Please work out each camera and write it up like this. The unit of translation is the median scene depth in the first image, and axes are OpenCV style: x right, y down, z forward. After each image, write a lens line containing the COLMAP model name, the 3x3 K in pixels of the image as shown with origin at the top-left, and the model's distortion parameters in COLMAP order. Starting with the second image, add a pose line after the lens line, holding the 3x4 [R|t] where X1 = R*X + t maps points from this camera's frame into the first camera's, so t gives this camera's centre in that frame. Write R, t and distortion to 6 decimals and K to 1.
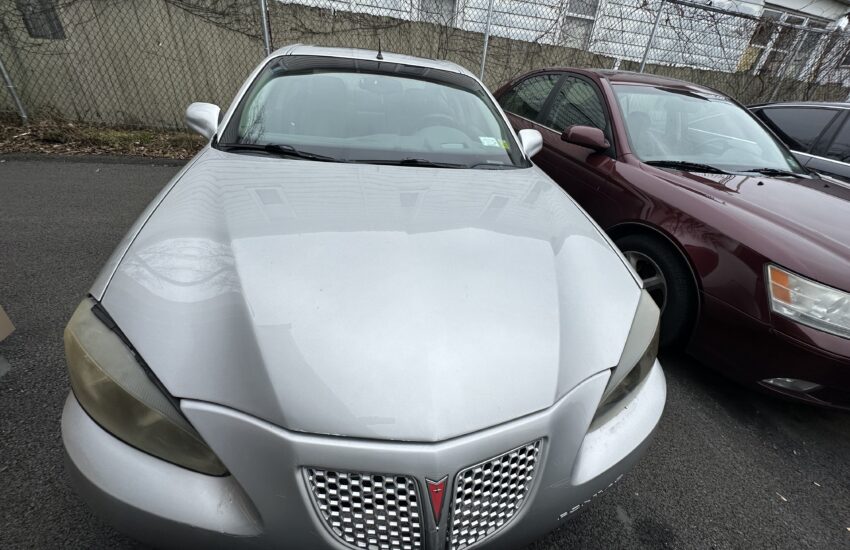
lens RADIAL K [[337.8, 0, 425.3], [0, 337.8, 276.8], [0, 0, 1]] dist [0.003205, -0.000453]
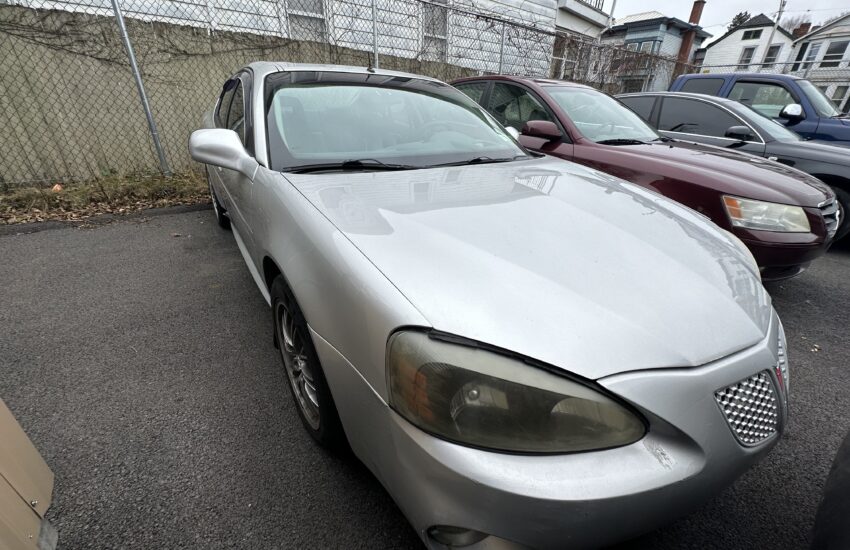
lens RADIAL K [[337.8, 0, 426.7], [0, 337.8, 275.1], [0, 0, 1]] dist [0.003205, -0.000453]
pose [[0.907982, -0.244729, 0.340113, -0.291796], [0.260433, 0.965492, -0.000542, -0.014829], [-0.328244, 0.089069, 0.940384, 0.038074]]
